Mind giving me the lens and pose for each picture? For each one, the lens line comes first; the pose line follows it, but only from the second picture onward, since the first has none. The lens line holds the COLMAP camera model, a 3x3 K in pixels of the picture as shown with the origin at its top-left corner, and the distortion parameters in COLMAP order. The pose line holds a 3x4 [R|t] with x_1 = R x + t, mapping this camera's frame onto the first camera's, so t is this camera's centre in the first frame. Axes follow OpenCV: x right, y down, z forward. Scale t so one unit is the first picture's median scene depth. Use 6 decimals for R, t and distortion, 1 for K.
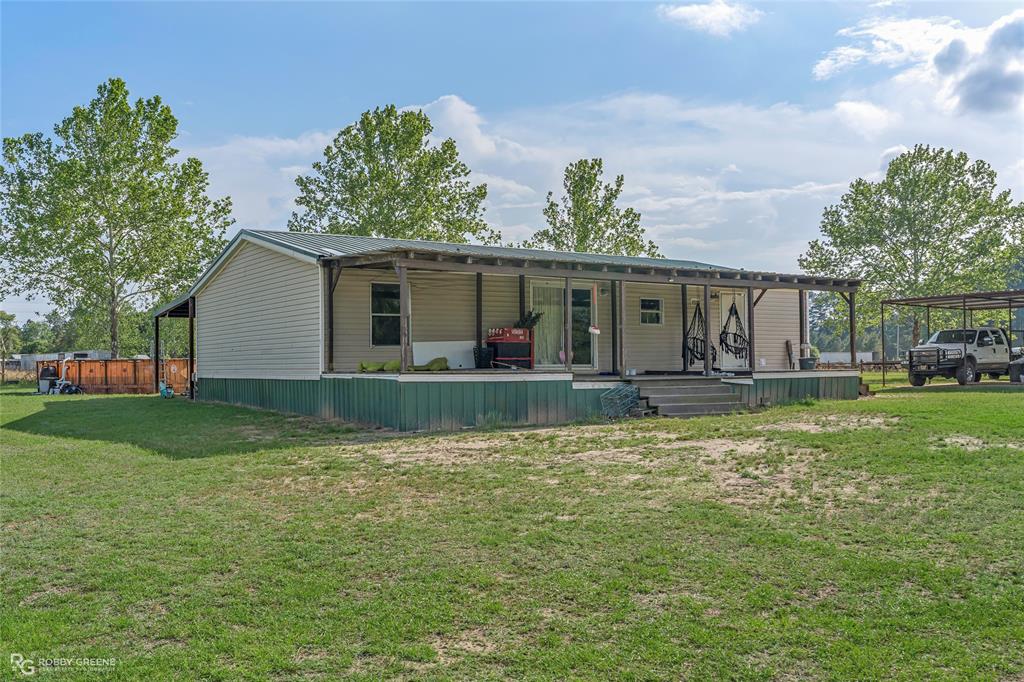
lens RADIAL K [[956.6, 0, 512.0], [0, 956.6, 342.4], [0, 0, 1]] dist [-0.023503, 0.000000]
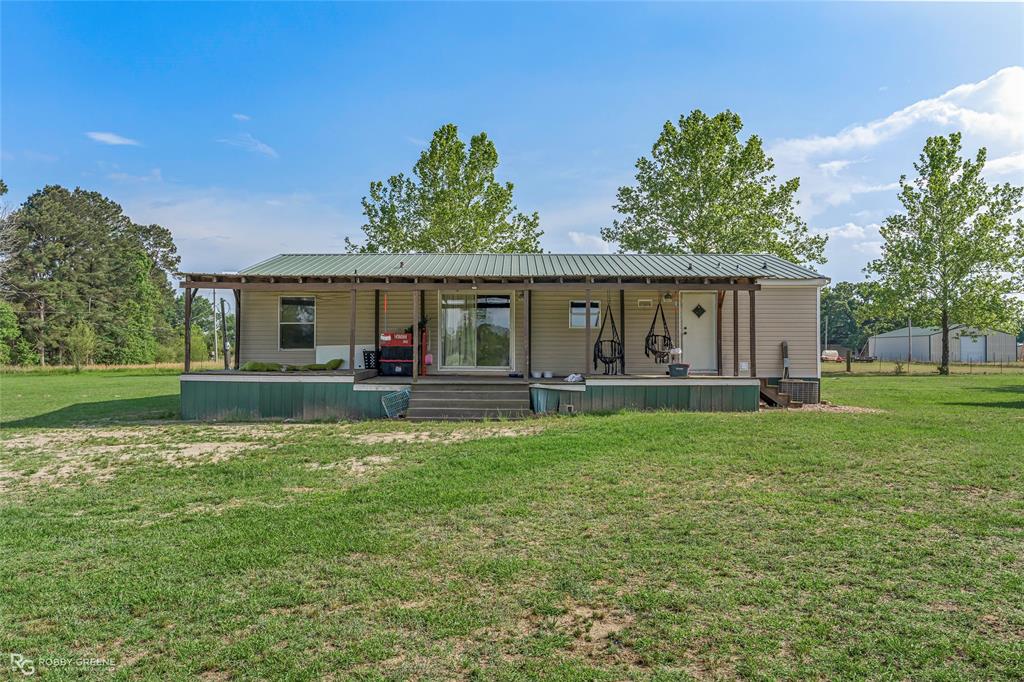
lens RADIAL K [[889.4, 0, 512.0], [0, 889.4, 341.7], [0, 0, 1]] dist [-0.016125, -0.000848]
pose [[0.826184, 0.001093, -0.563399, 0.250711], [0.004582, 0.999952, 0.008659, -0.004841], [0.563382, -0.009736, 0.826139, 0.082301]]
